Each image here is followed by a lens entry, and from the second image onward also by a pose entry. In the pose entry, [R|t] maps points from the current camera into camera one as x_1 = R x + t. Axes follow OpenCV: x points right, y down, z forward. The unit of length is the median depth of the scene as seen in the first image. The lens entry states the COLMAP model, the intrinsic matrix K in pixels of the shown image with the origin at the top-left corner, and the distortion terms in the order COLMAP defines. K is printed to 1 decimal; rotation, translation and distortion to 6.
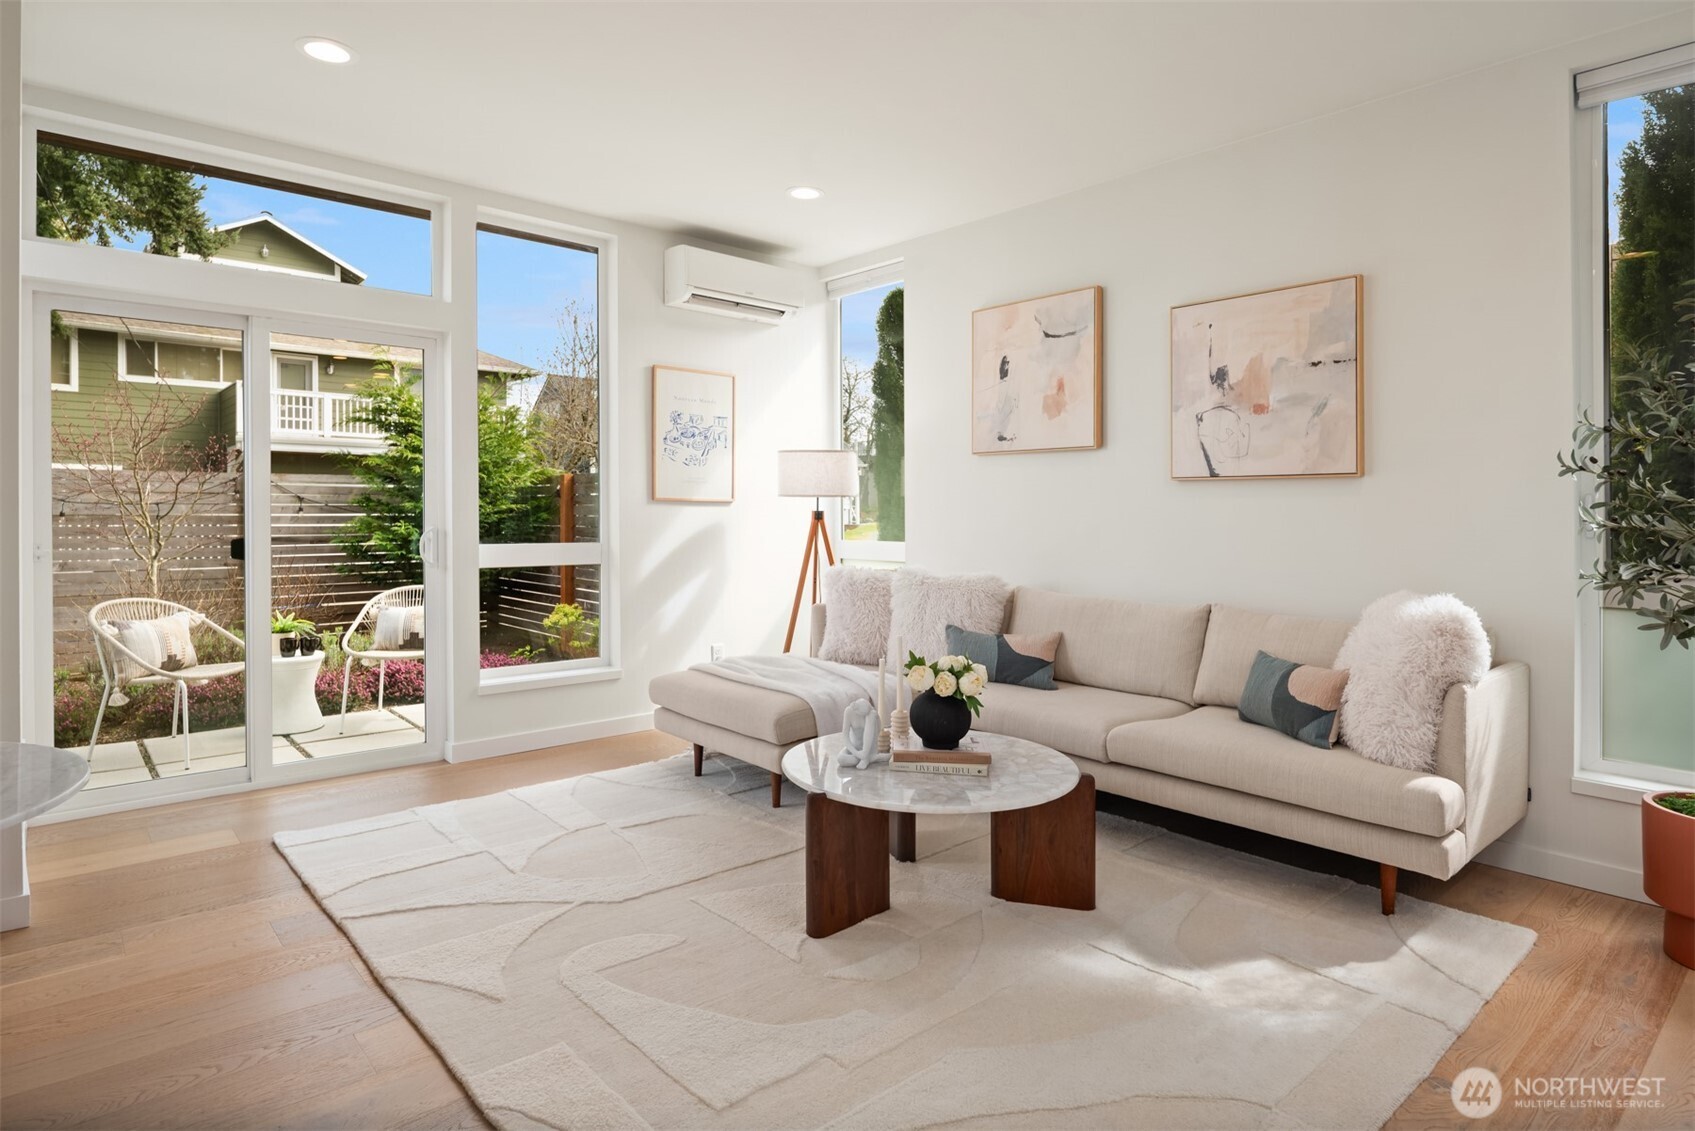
lens RADIAL K [[934.0, 0, 895.2], [0, 934.0, 529.3], [0, 0, 1]] dist [-0.000907, -0.000424]
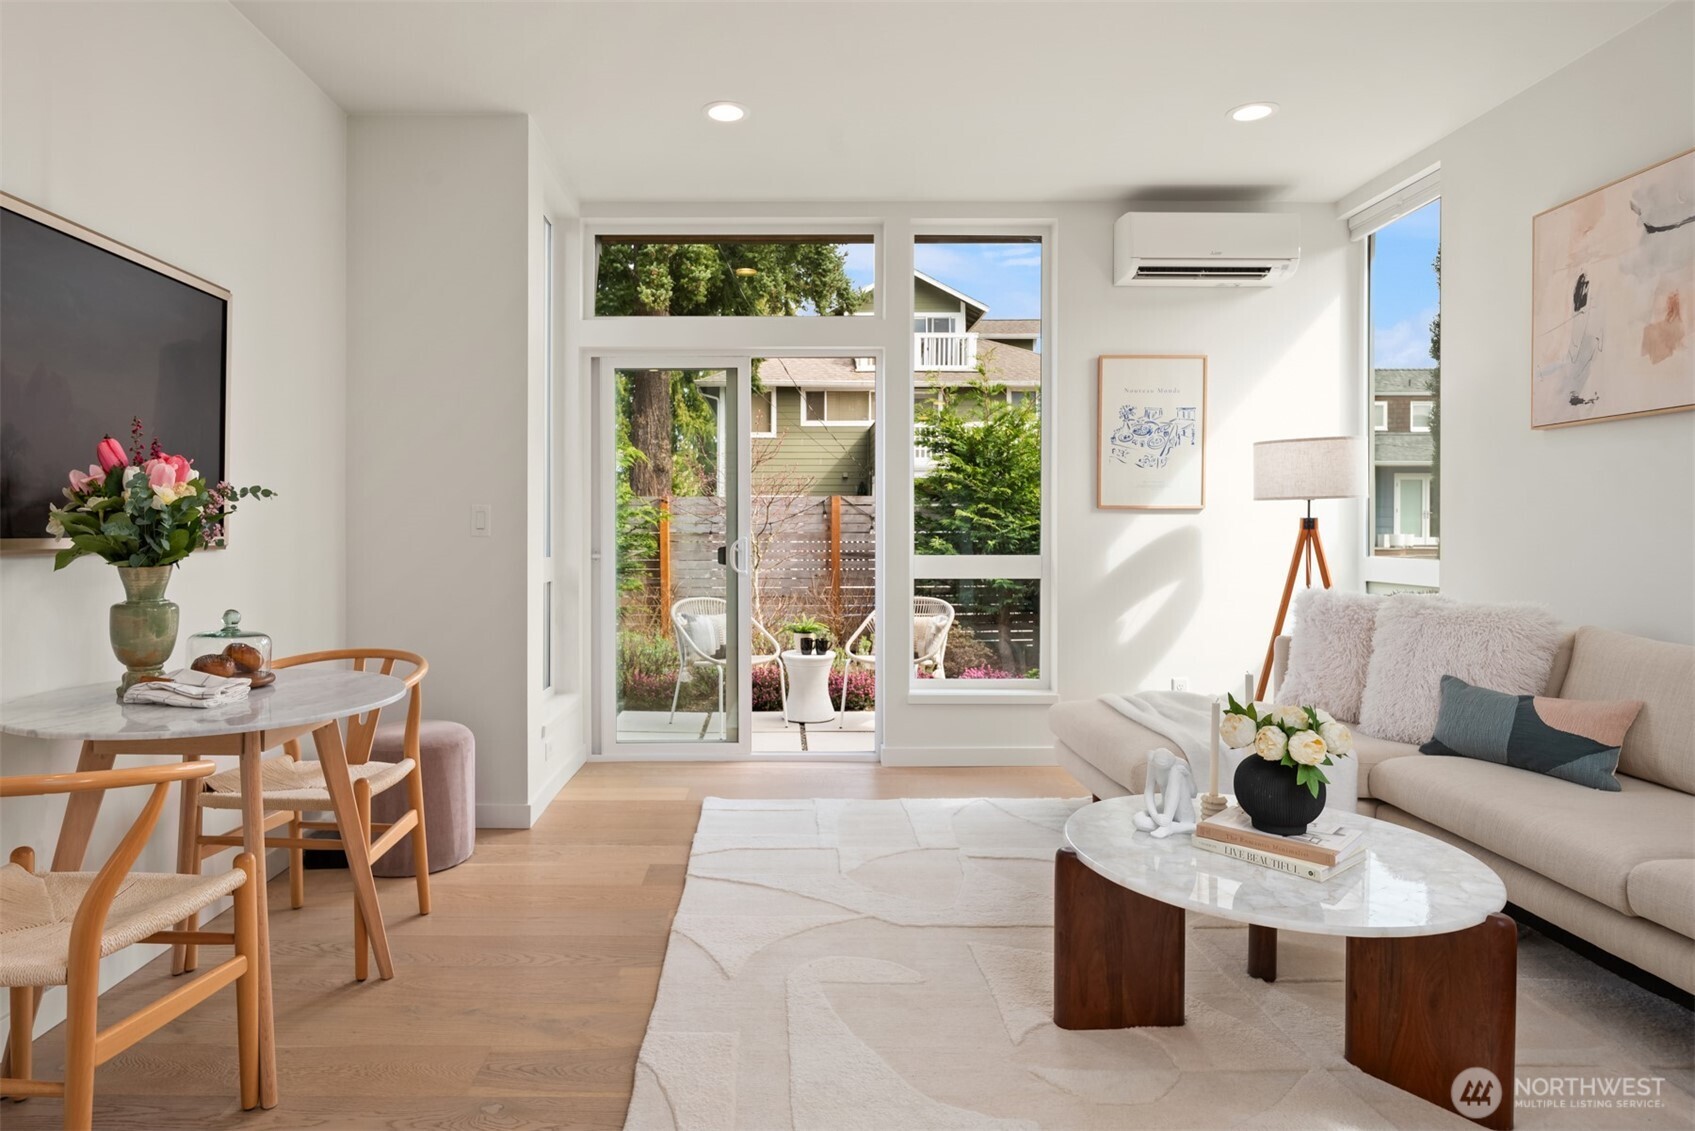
lens RADIAL K [[999.4, 0, 779.3], [0, 999.4, 562.6], [0, 0, 1]] dist [-0.002349, -0.009929]
pose [[0.731718, 0.013756, -0.681469, 0.186823], [-0.007048, 0.999896, 0.012617, 0.011806], [0.681572, -0.004429, 0.731738, 0.110131]]
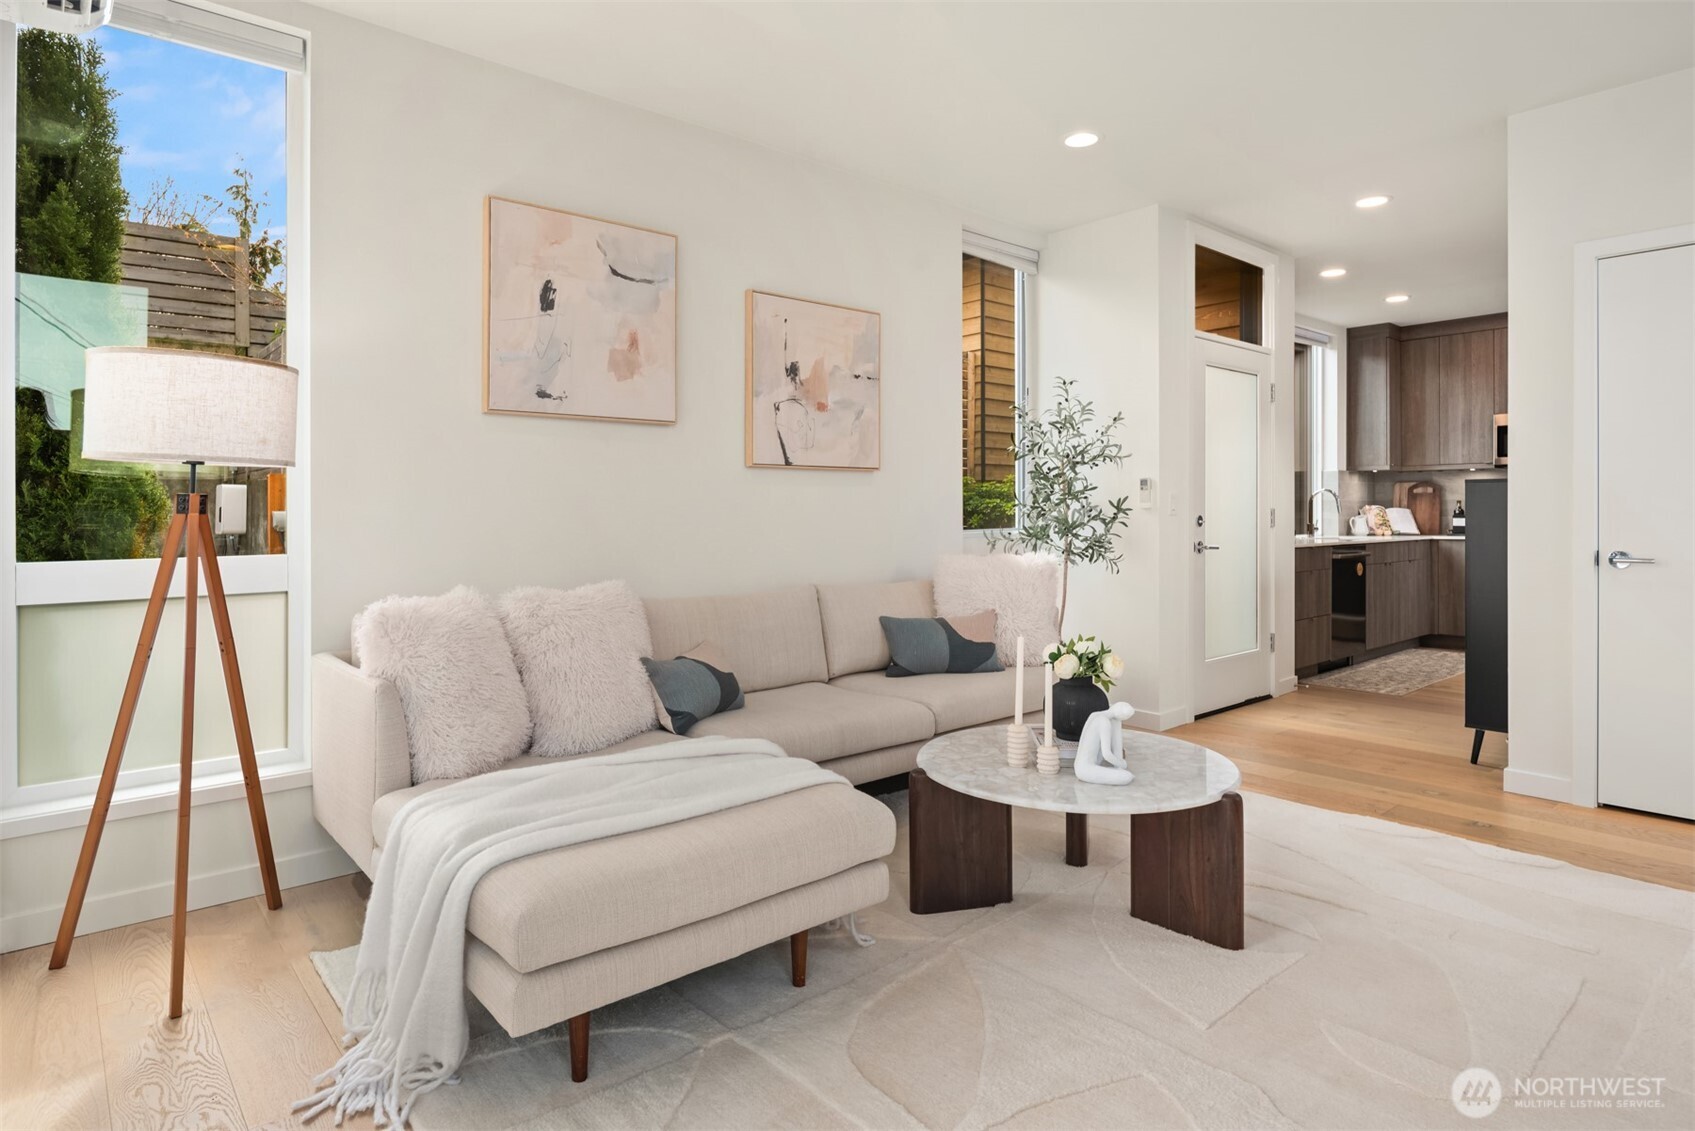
lens RADIAL K [[947.5, 0, 790.6], [0, 947.5, 514.6], [0, 0, 1]] dist [-0.006440, -0.000895]
pose [[0.058154, -0.008654, 0.998270, -0.610854], [0.022487, 0.999720, 0.007356, -0.007337], [-0.998054, 0.022020, 0.058332, 0.795888]]
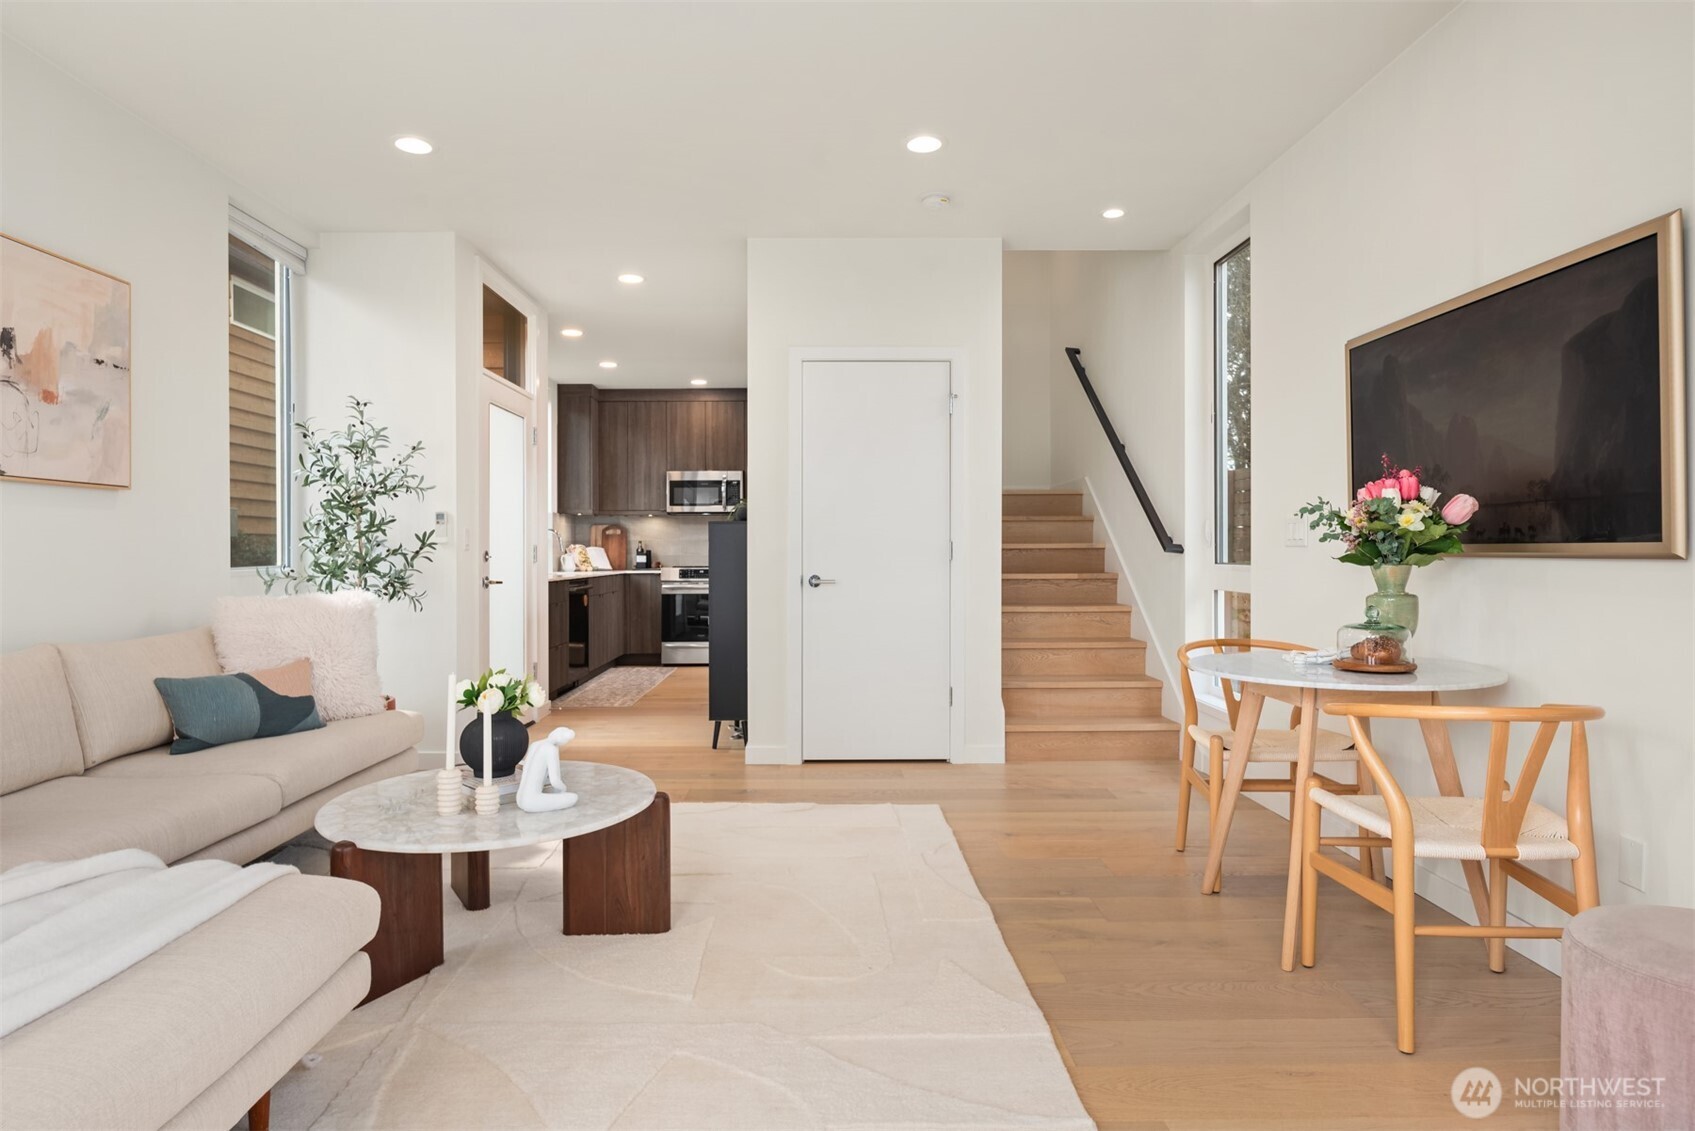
lens RADIAL K [[963.3, 0, 847.5], [0, 963.3, 565.5], [0, 0, 1]] dist [-0.002693, -0.003272]
pose [[-0.746997, -0.013496, 0.664691, -0.553865], [0.010502, 0.999430, 0.032095, -0.002185], [-0.664745, 0.030955, -0.746429, 0.952168]]
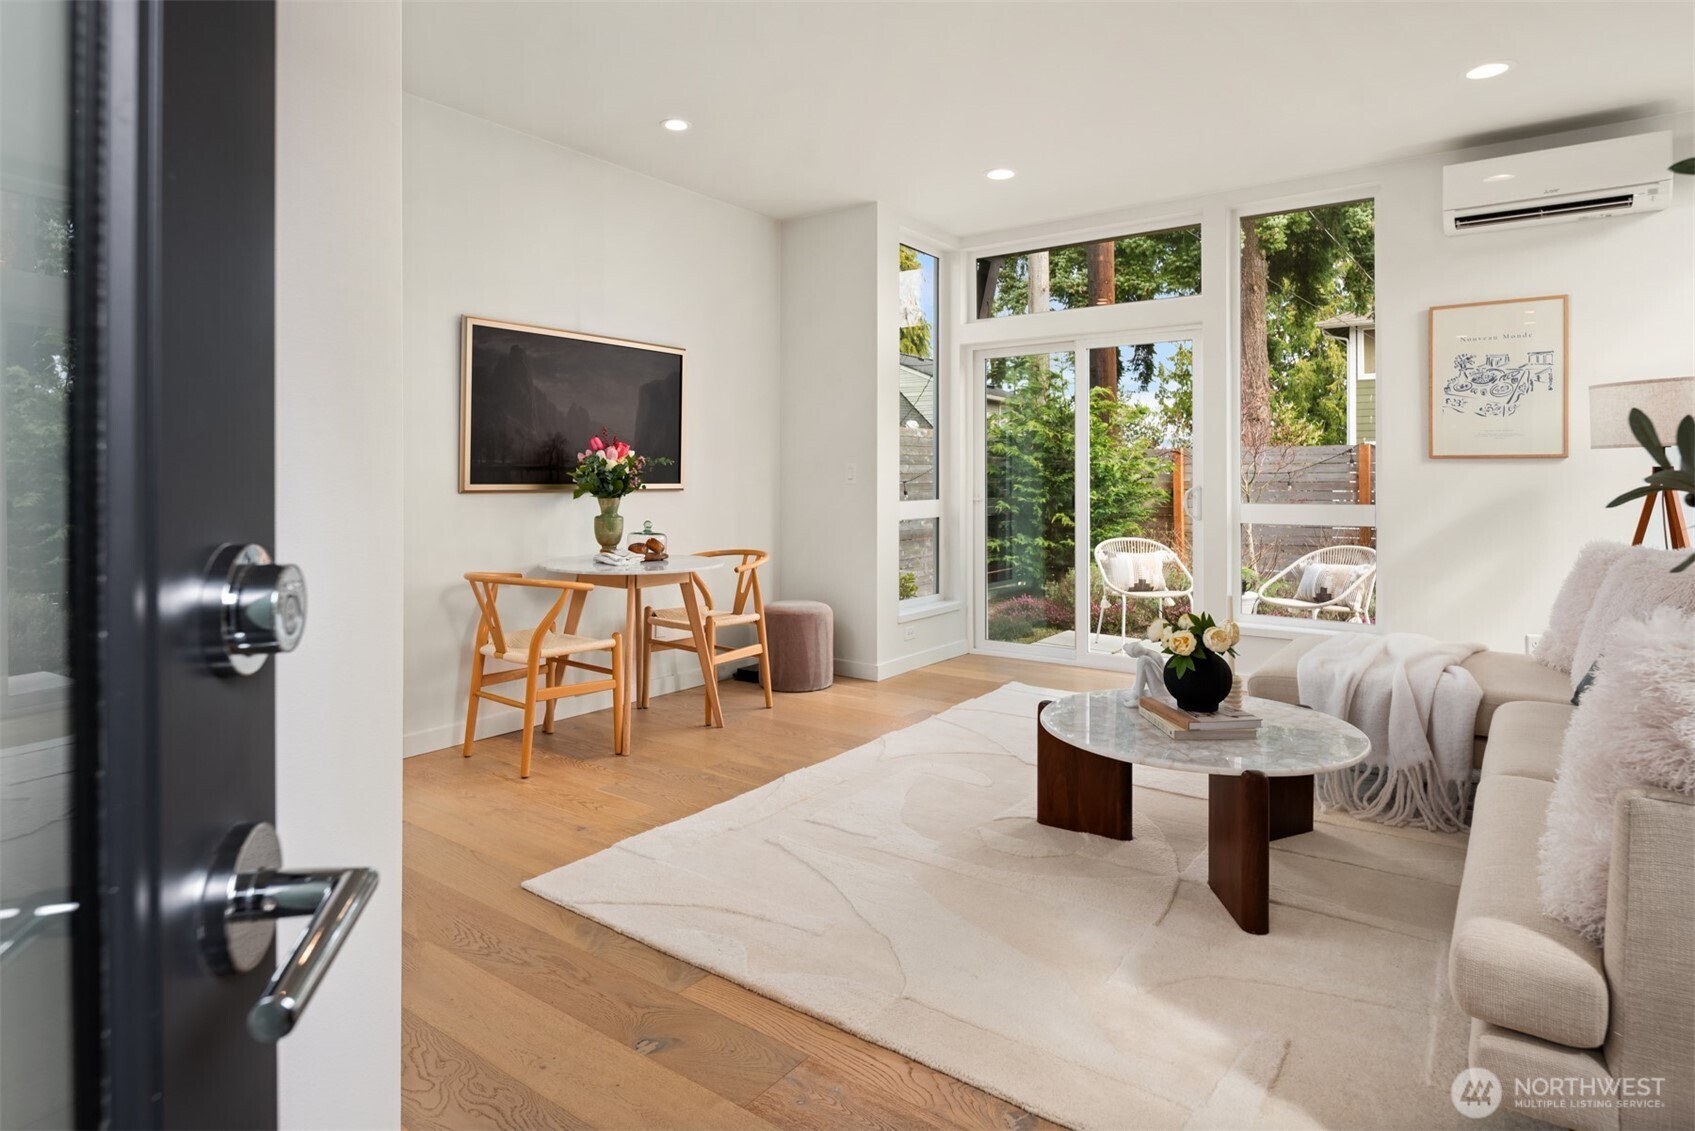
lens RADIAL K [[947.5, 0, 790.6], [0, 947.5, 514.6], [0, 0, 1]] dist [-0.006440, -0.000895]
pose [[0.163637, 0.028904, -0.986097, 0.599533], [-0.017083, 0.999504, 0.026462, 0.010286], [0.986373, 0.012516, 0.164050, 0.276405]]
